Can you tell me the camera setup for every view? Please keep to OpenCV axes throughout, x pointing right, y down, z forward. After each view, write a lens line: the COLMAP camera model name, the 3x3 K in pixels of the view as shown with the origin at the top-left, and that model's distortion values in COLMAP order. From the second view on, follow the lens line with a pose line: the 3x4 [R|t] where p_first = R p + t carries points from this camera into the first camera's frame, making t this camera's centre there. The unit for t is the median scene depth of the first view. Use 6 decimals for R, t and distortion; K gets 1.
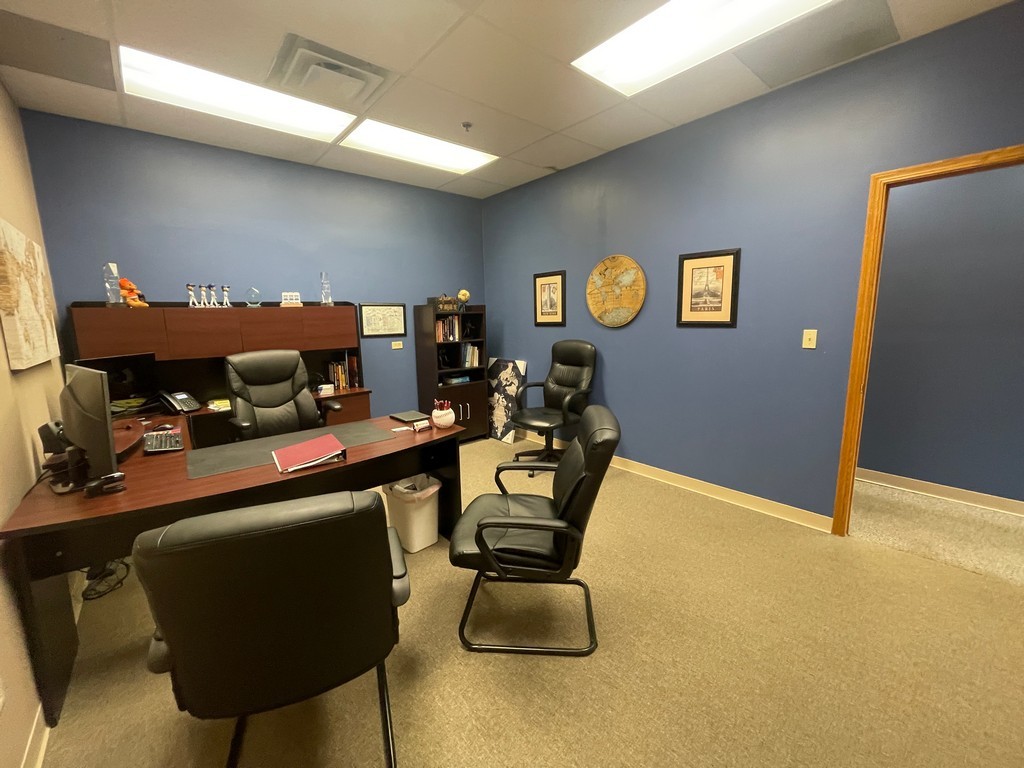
lens RADIAL K [[411.9, 0, 508.5], [0, 411.9, 380.7], [0, 0, 1]] dist [0.000877, -0.000252]
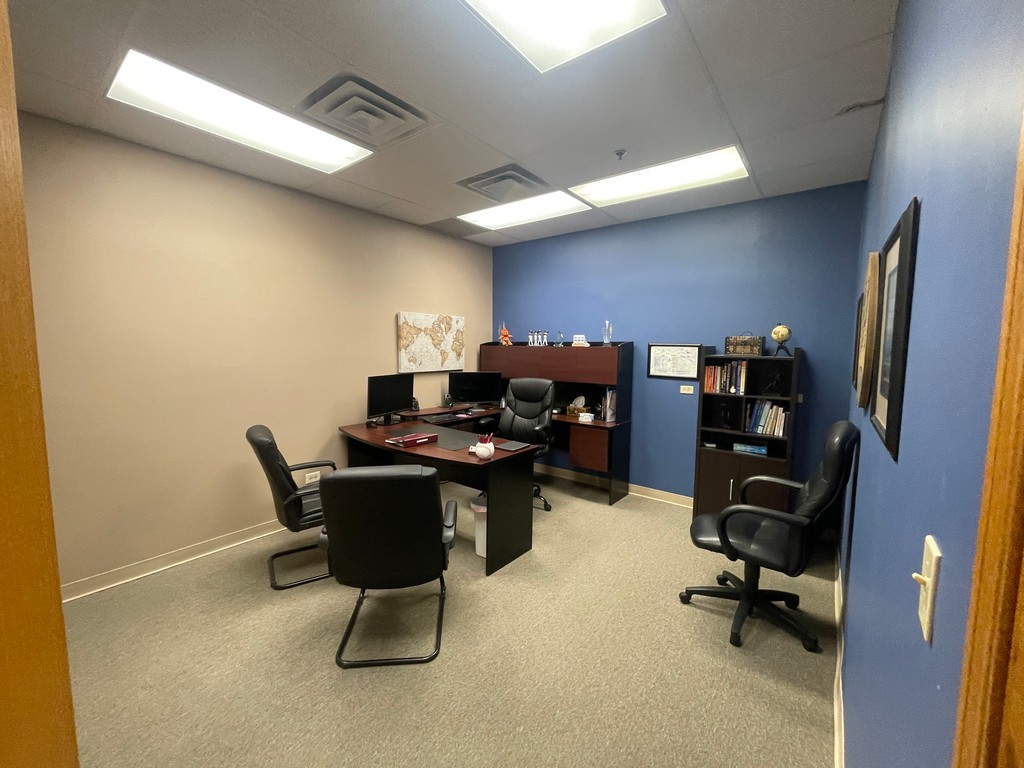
lens RADIAL K [[411.9, 0, 508.8], [0, 411.9, 380.9], [0, 0, 1]] dist [0.000877, -0.000252]
pose [[0.201681, 0.108165, -0.973460, 0.573295], [-0.170972, 0.982512, 0.073748, -0.115857], [0.964413, 0.151561, 0.216647, 0.477880]]
